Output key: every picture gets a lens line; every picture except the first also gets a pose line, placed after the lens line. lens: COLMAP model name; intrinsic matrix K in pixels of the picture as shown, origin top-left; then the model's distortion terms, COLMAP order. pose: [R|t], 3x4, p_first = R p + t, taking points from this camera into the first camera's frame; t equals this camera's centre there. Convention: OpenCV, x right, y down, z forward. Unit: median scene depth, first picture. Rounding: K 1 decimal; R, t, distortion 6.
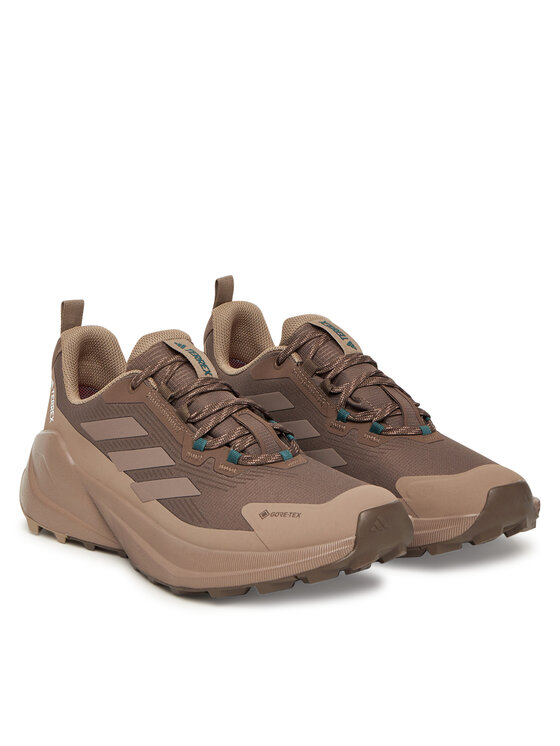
lens RADIAL K [[1213.2, 0, 280.0], [0, 1213.2, 373.0], [0, 0, 1]] dist [-0.002400, -0.002195]
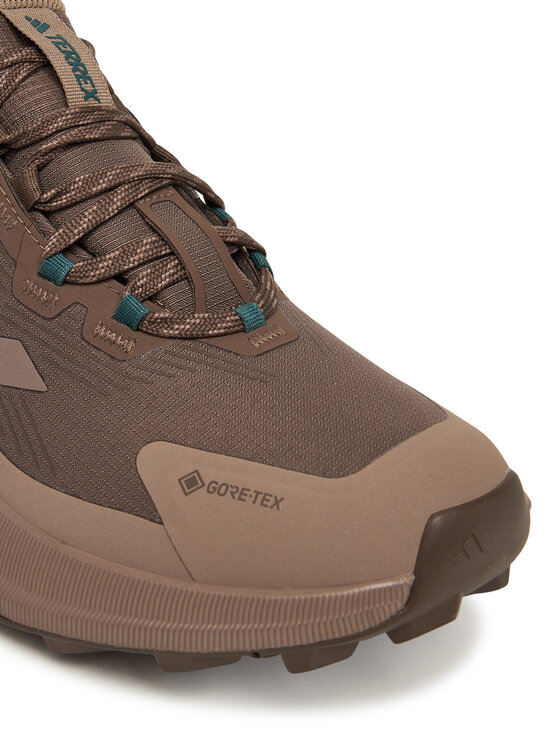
lens RADIAL K [[1795.2, 0, 280.0], [0, 1795.2, 373.0], [0, 0, 1]] dist [0.371527, -0.480779]
pose [[0.994102, 0.095829, 0.050780, -0.014835], [-0.102883, 0.981403, 0.162062, -0.018076], [-0.034305, -0.166331, 0.985473, 0.342289]]
